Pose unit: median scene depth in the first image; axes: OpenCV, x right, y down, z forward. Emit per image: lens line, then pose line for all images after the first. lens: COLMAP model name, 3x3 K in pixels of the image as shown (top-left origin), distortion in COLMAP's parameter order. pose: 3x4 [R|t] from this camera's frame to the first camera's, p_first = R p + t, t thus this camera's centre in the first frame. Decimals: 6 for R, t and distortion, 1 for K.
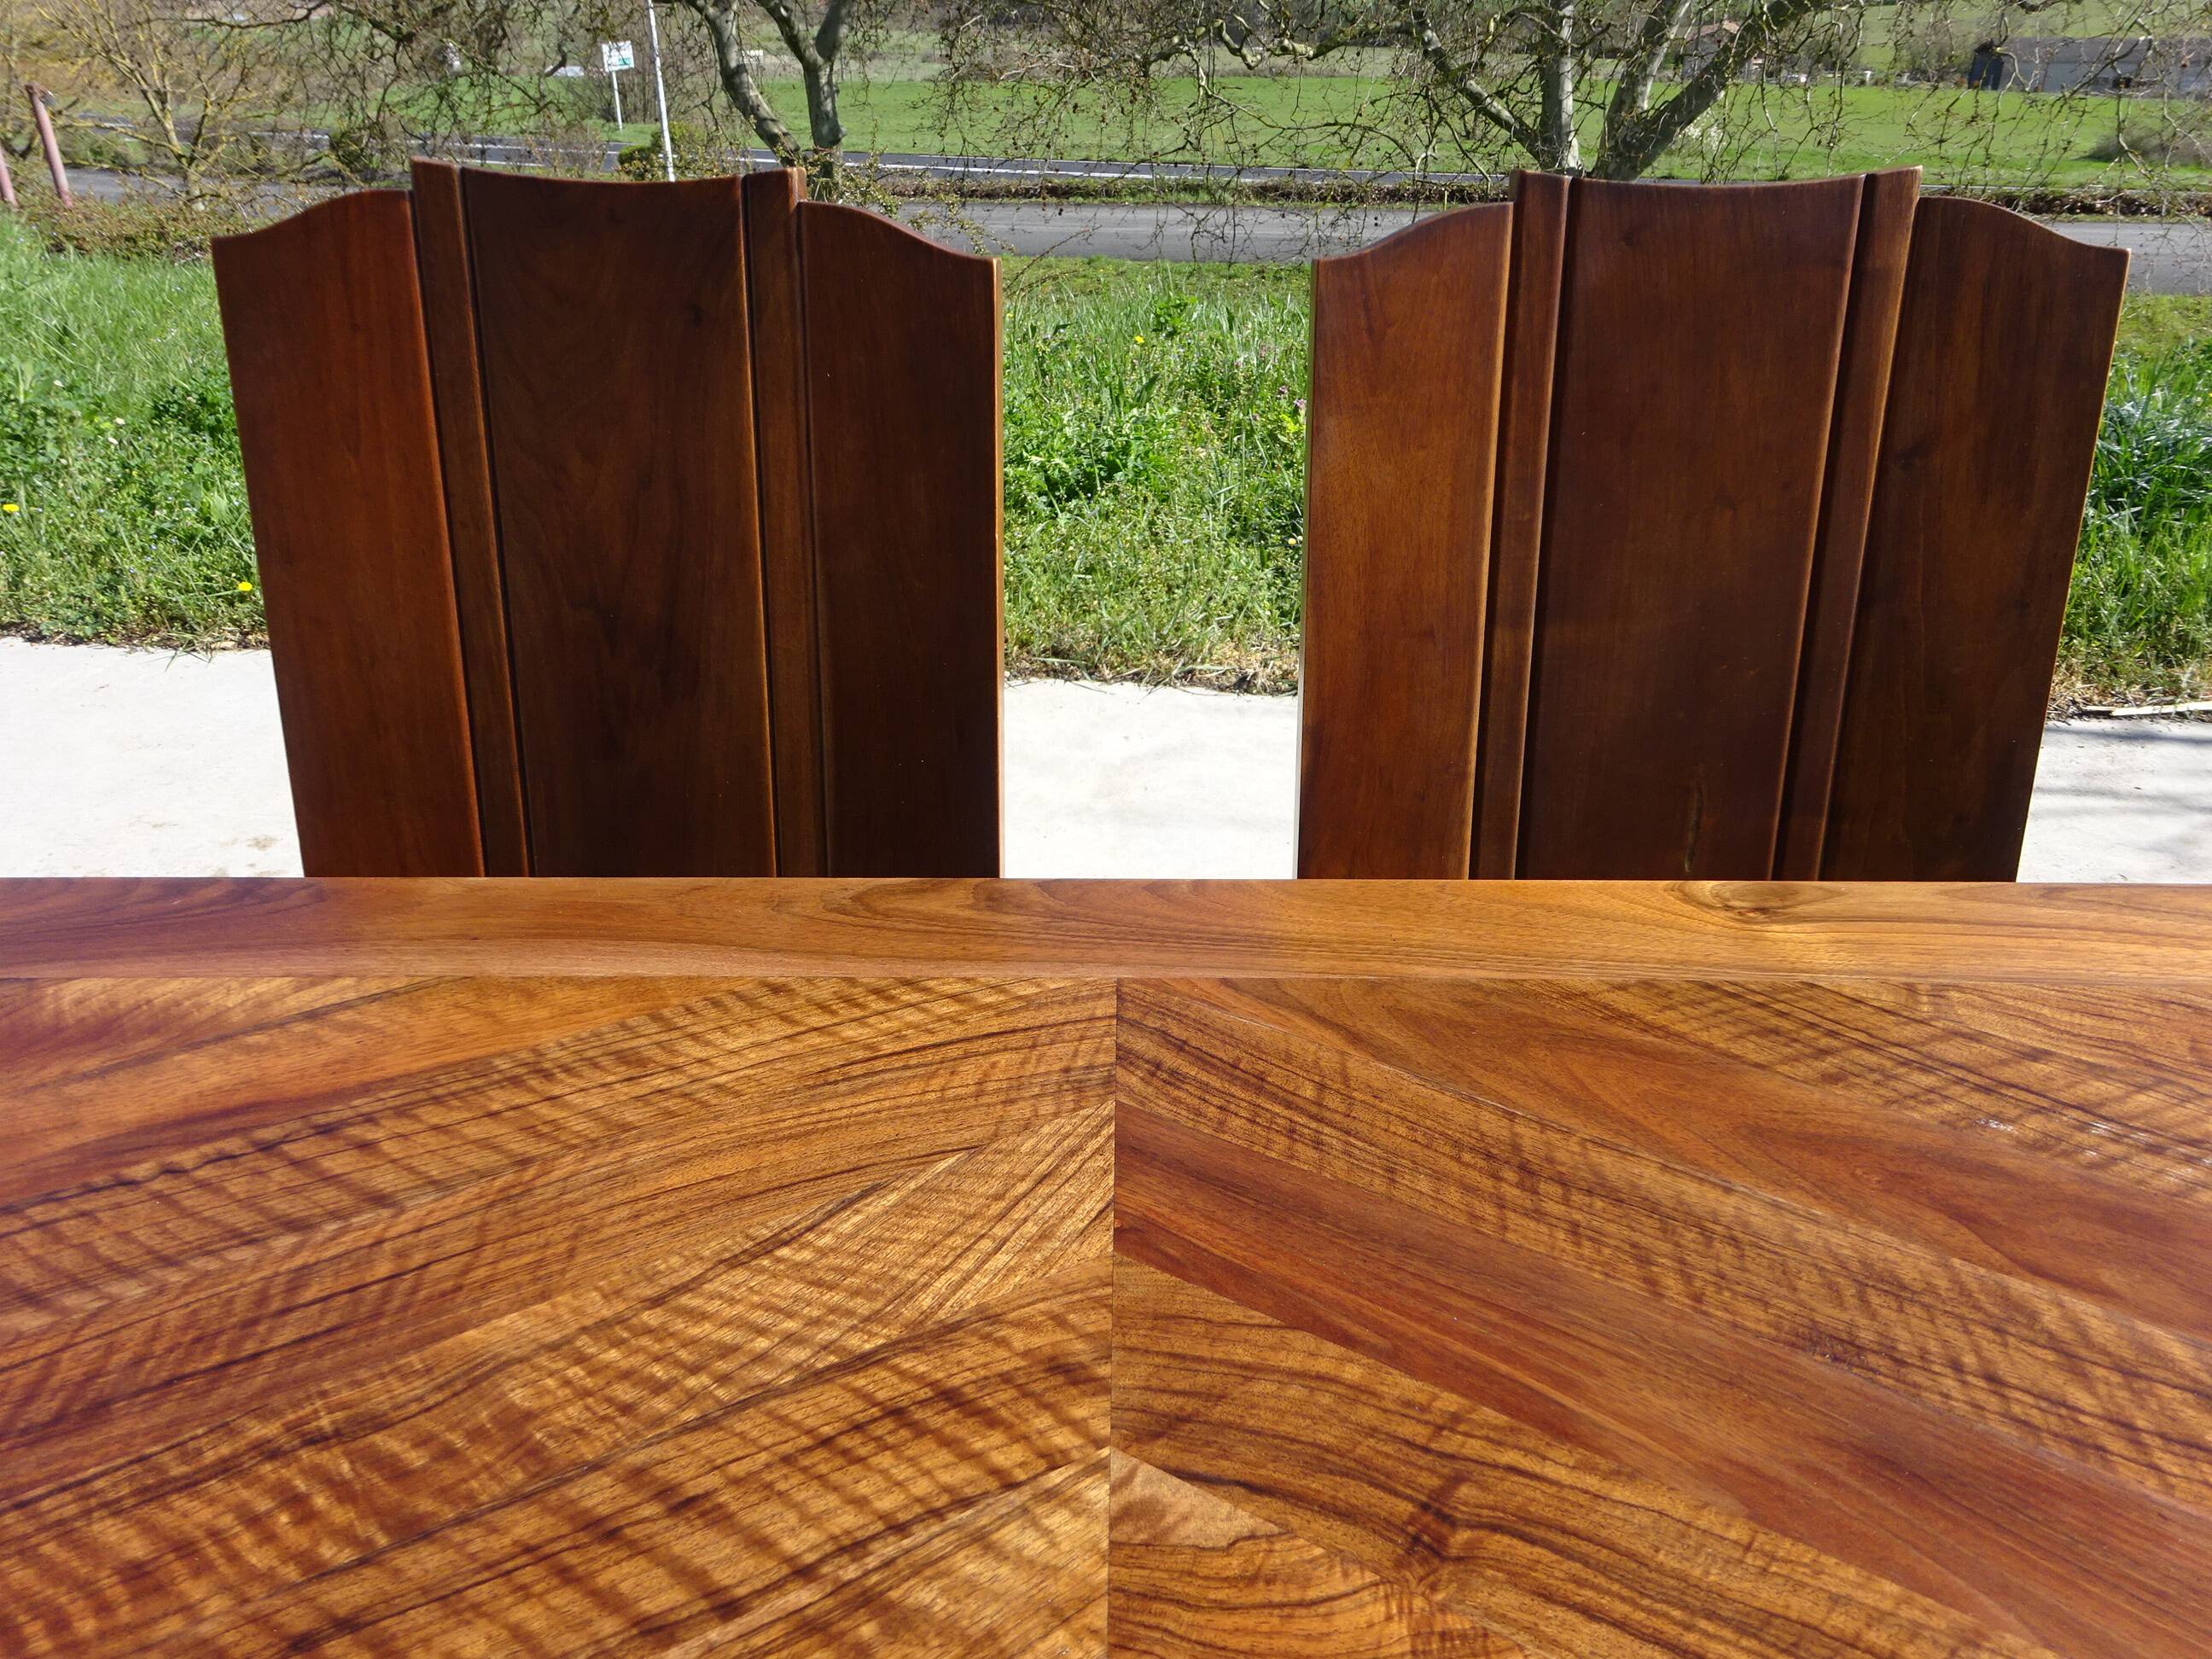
lens RADIAL K [[1859.5, 0, 1102.3], [0, 1859.5, 793.3], [0, 0, 1]] dist [0.043753, -0.010039]
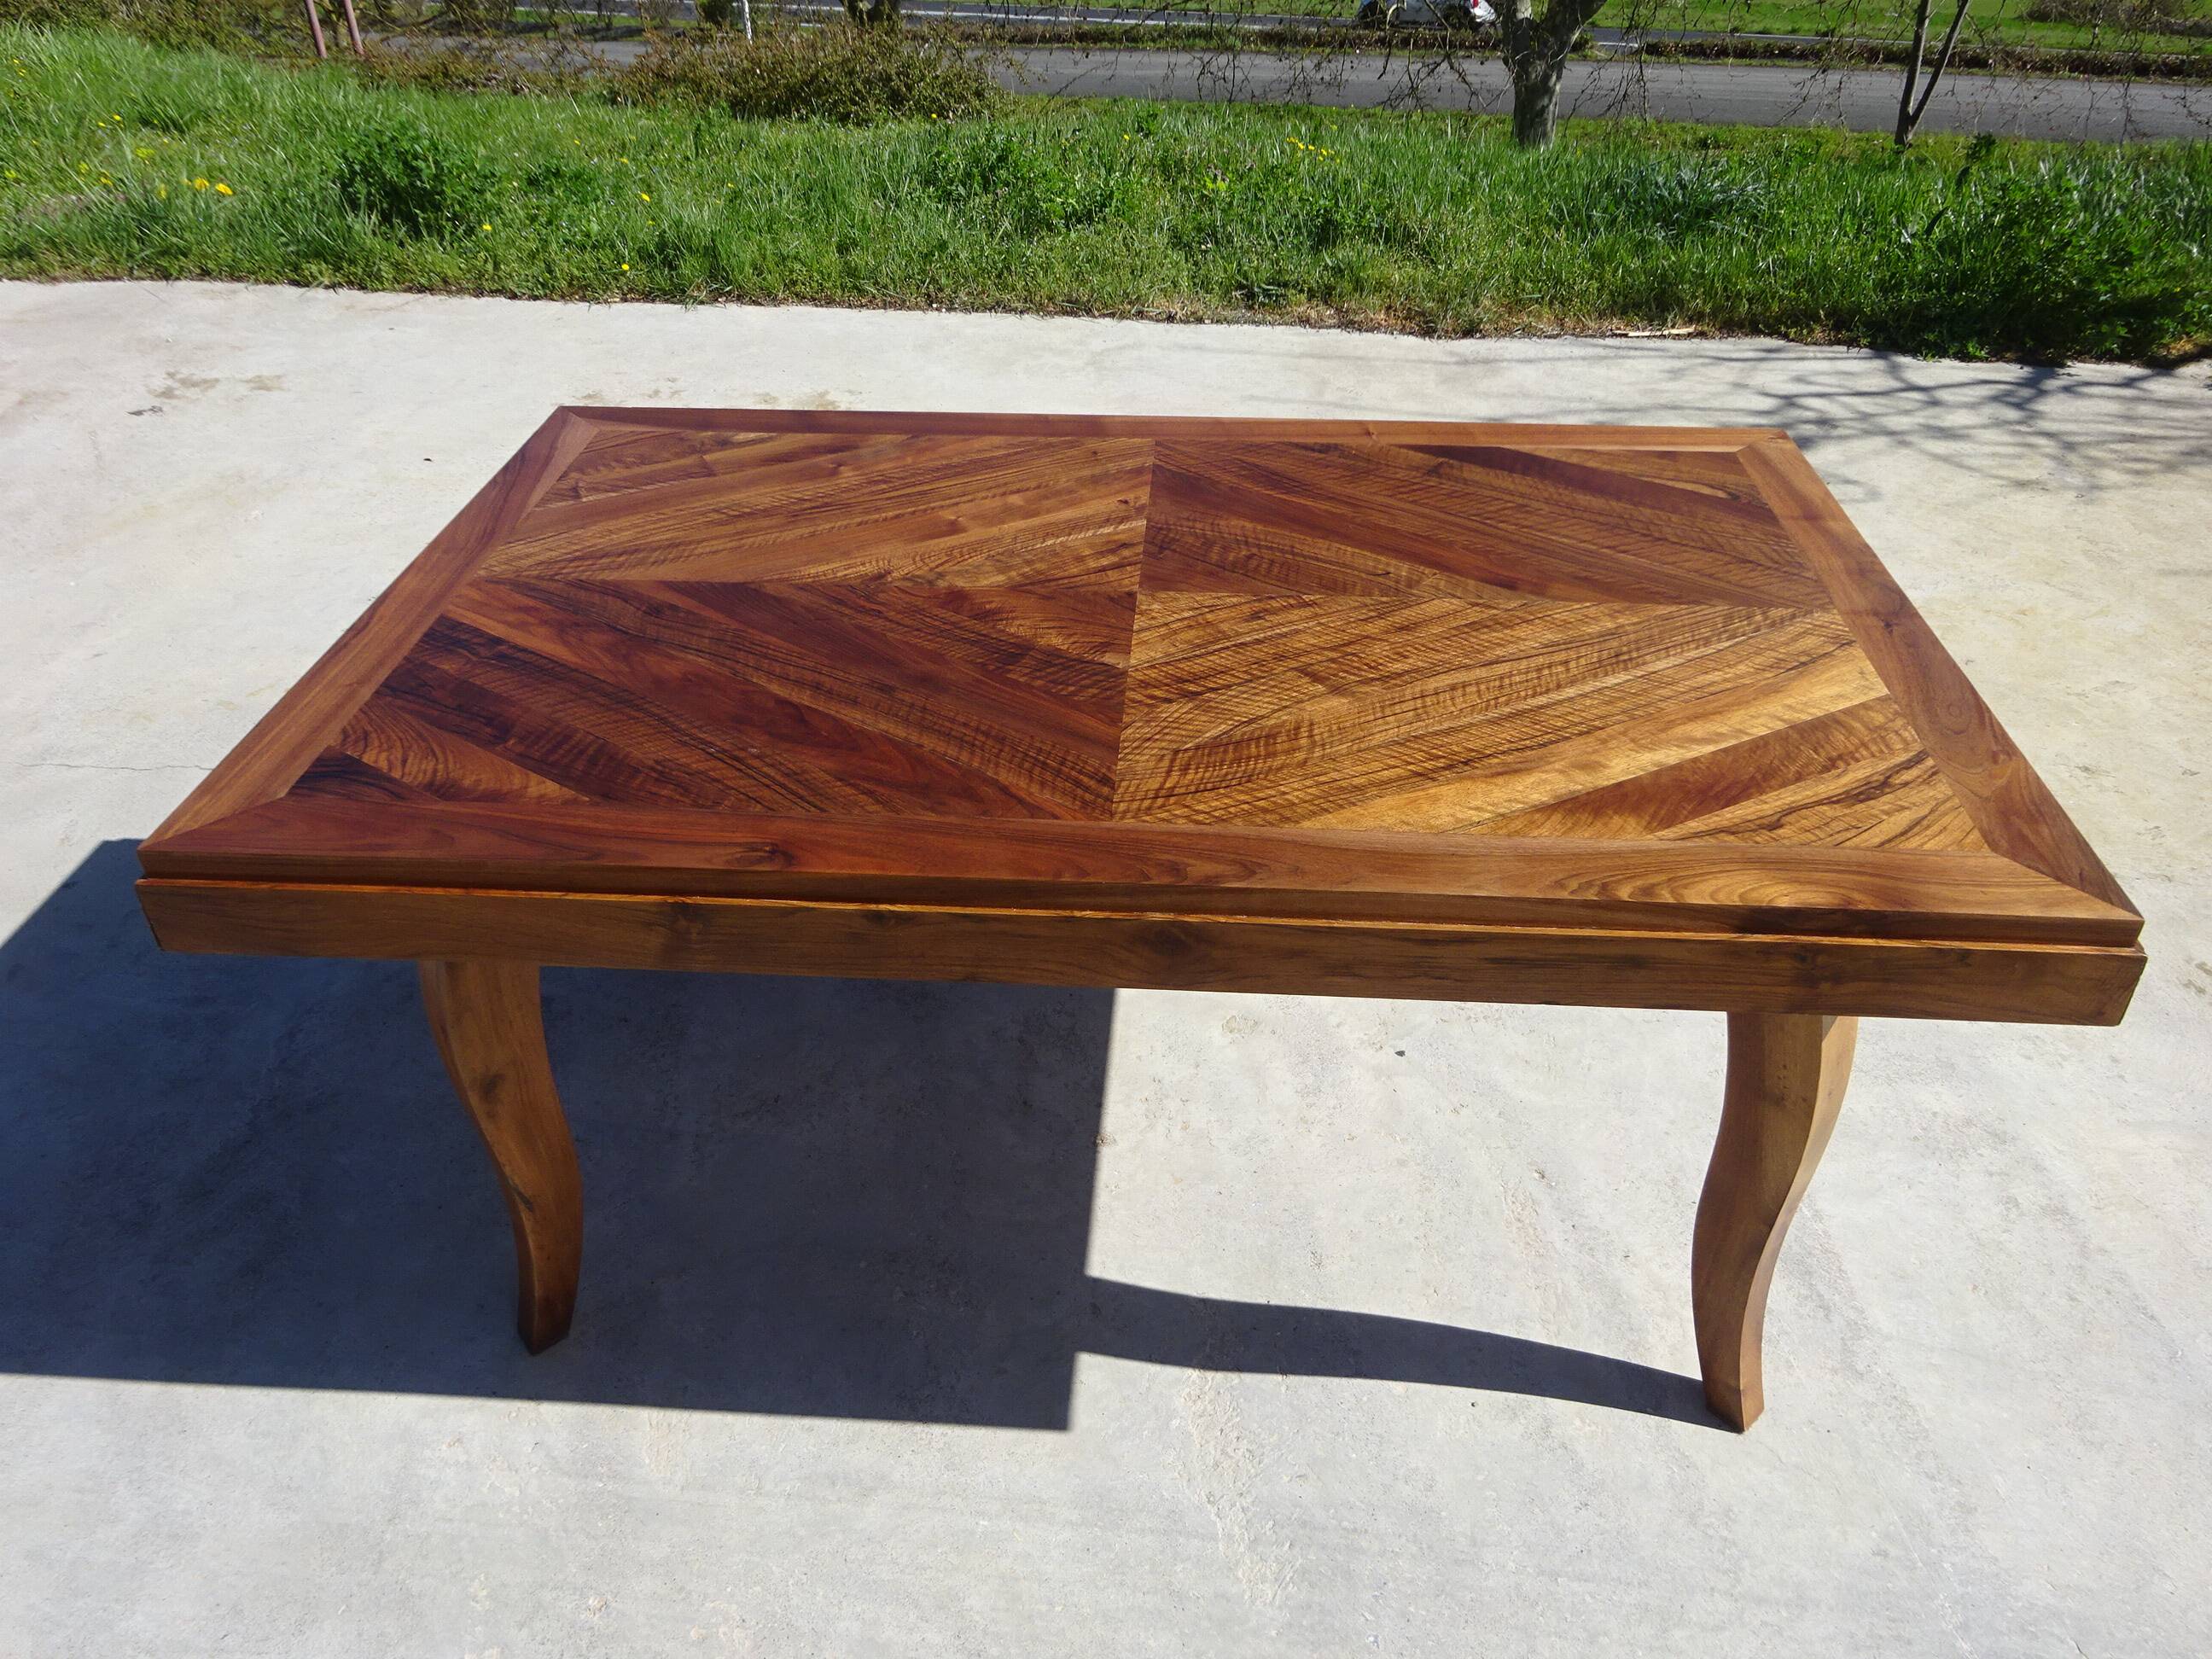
lens RADIAL K [[1691.0, 0, 1136.4], [0, 1691.0, 835.1], [0, 0, 1]] dist [0.000139, -0.002064]
pose [[1.000000, 0.000604, 0.000061, 0.043065], [-0.000607, 0.991664, 0.128850, 0.231636], [0.000017, -0.128850, 0.991664, -0.722684]]
